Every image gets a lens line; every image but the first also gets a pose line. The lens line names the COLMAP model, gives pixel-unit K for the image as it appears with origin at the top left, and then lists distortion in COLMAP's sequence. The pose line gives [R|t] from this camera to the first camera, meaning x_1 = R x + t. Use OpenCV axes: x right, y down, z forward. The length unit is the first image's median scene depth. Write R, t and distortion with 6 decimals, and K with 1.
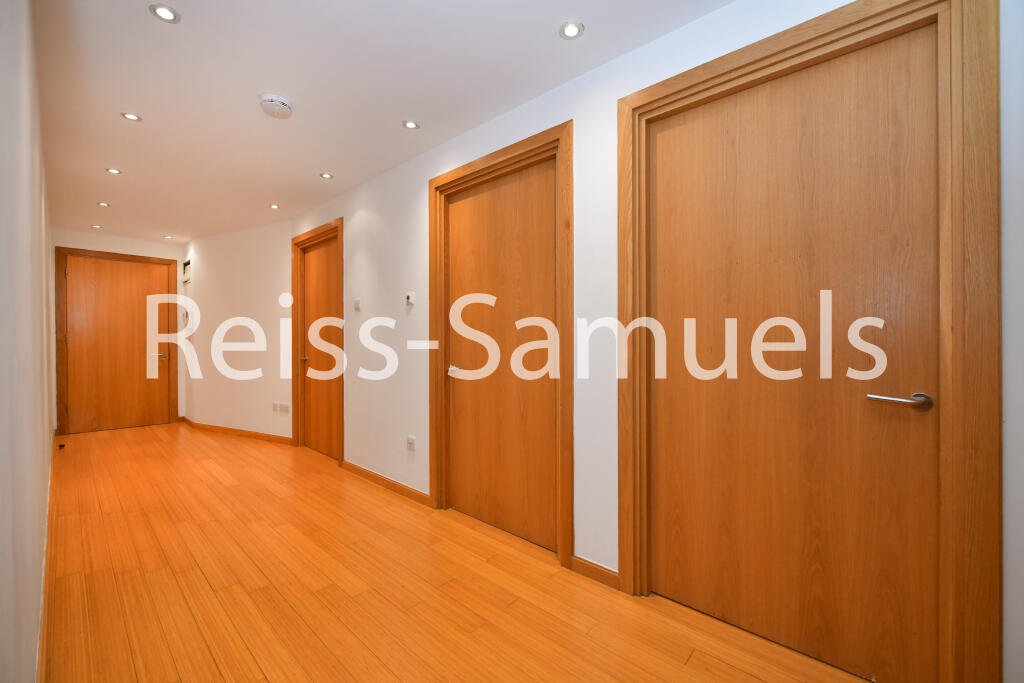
lens RADIAL K [[408.7, 0, 506.5], [0, 408.7, 334.6], [0, 0, 1]] dist [-0.002338, -0.000342]
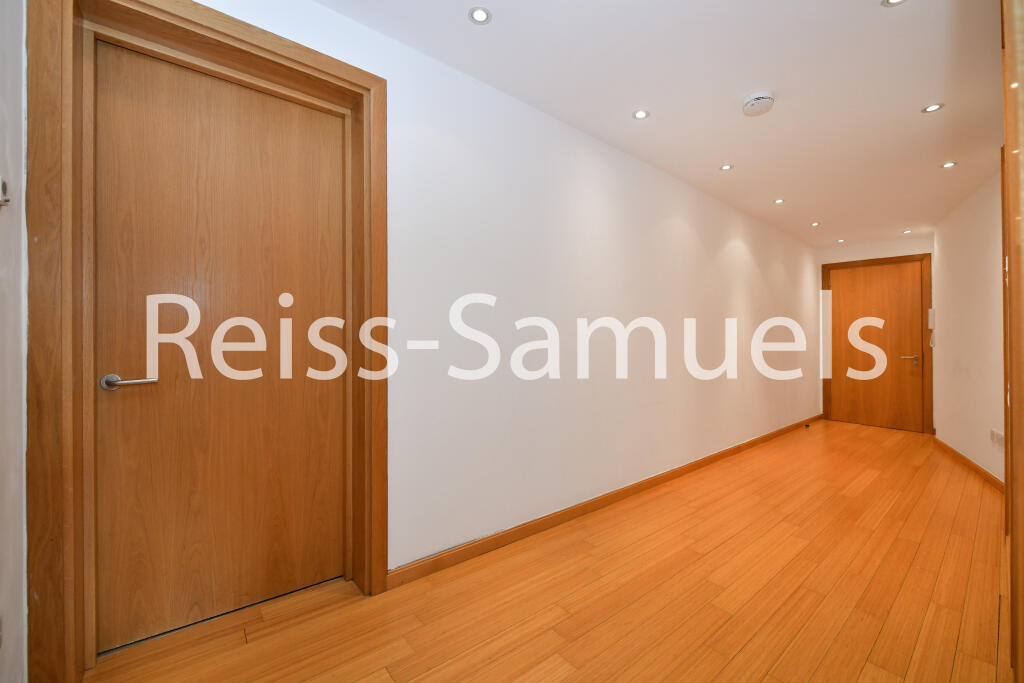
lens RADIAL K [[413.4, 0, 519.7], [0, 413.4, 340.1], [0, 0, 1]] dist [-0.001595, -0.000454]
pose [[-0.132320, -0.000522, -0.991207, 0.459556], [0.001068, 0.999999, -0.000669, 0.018028], [0.991207, -0.001147, -0.132319, 0.490339]]
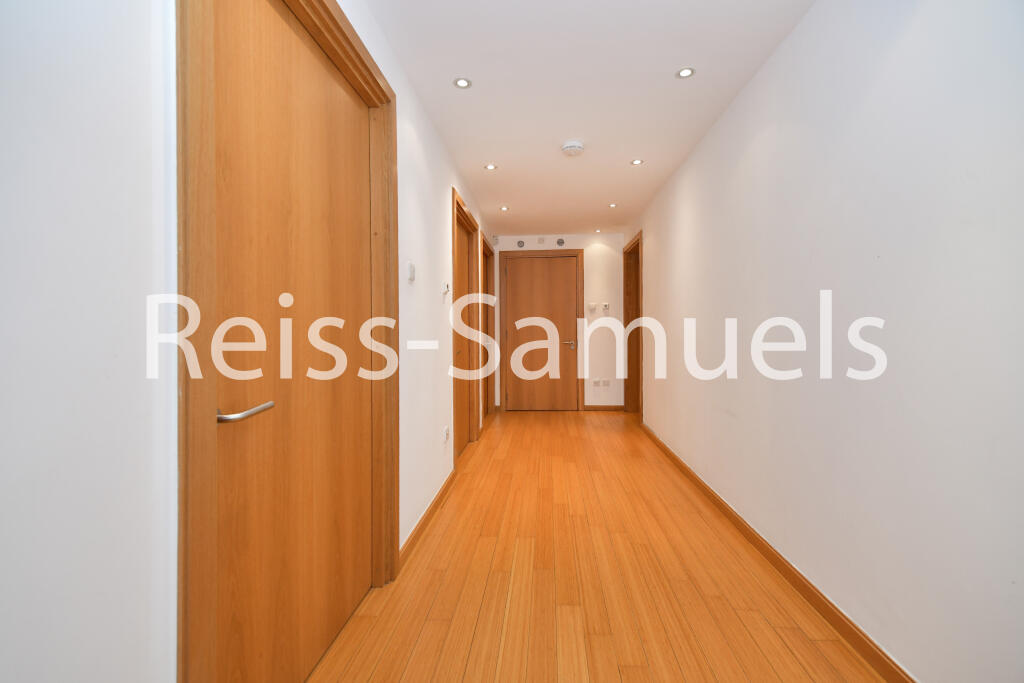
lens RADIAL K [[408.7, 0, 506.5], [0, 408.7, 334.6], [0, 0, 1]] dist [-0.002338, -0.000342]
pose [[-0.598729, 0.008616, 0.800905, -1.308487], [0.012294, 0.999923, -0.001567, 0.031550], [-0.800857, 0.008908, -0.598789, 1.728825]]
